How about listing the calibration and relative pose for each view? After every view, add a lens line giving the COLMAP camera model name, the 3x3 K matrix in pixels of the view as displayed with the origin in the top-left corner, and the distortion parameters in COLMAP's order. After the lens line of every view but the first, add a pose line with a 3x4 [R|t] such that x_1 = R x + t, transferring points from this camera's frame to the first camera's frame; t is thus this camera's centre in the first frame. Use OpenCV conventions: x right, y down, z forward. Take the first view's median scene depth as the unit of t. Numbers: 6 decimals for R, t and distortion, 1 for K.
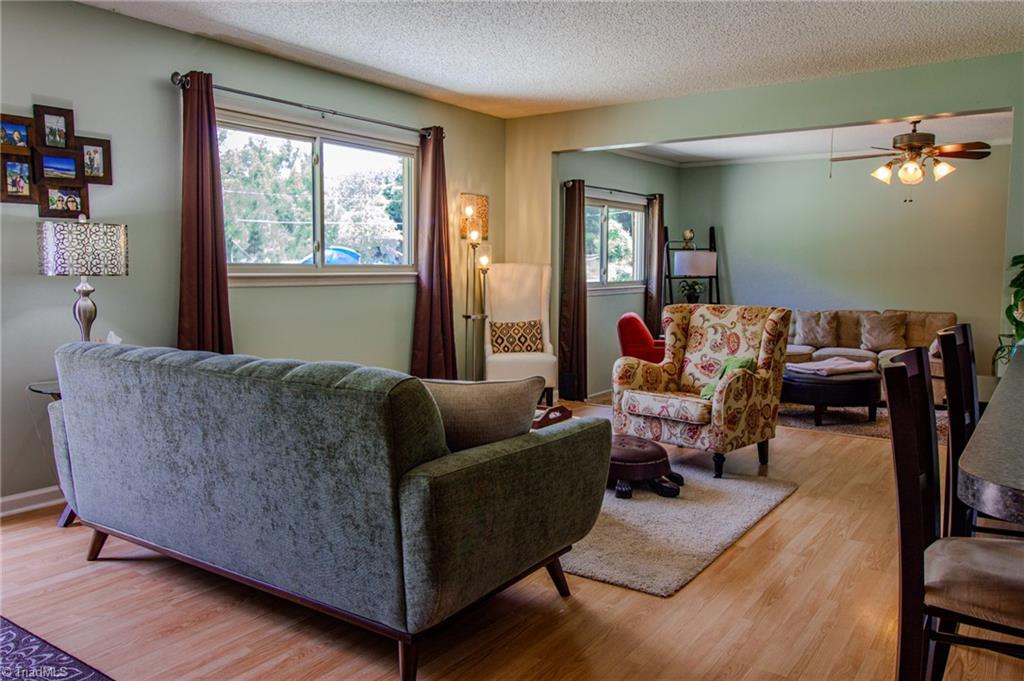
lens RADIAL K [[779.8, 0, 505.9], [0, 779.8, 337.3], [0, 0, 1]] dist [0.003682, -0.001132]
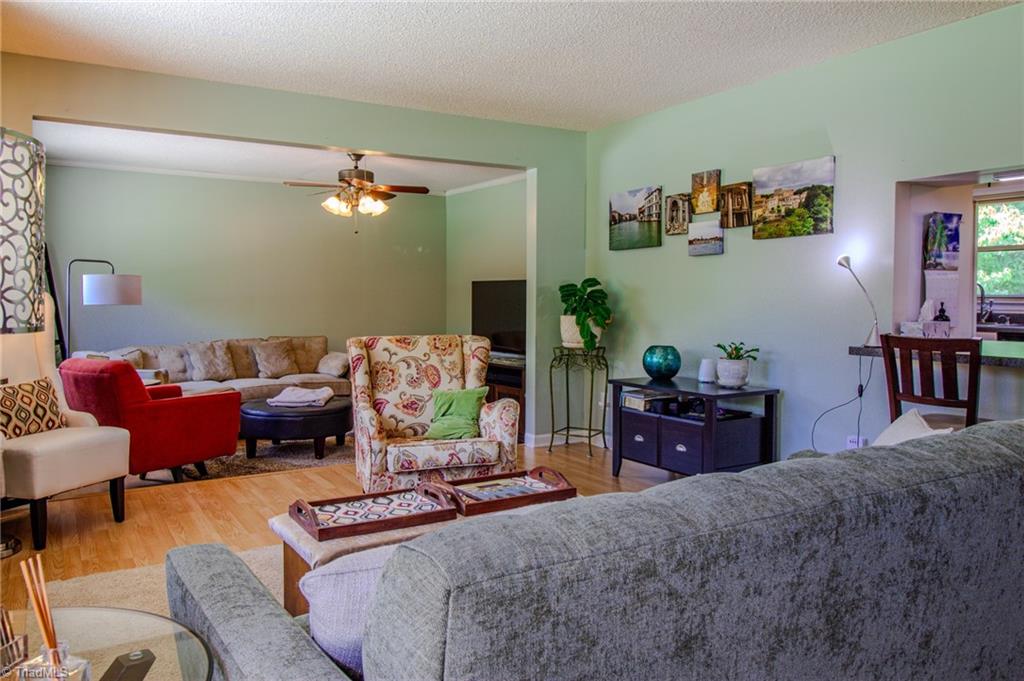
lens RADIAL K [[779.8, 0, 501.6], [0, 779.8, 340.0], [0, 0, 1]] dist [0.003682, -0.001132]
pose [[0.399492, -0.055656, 0.915046, -0.396824], [0.083443, 0.996220, 0.024164, -0.038325], [-0.912931, 0.066700, 0.402625, 0.412511]]
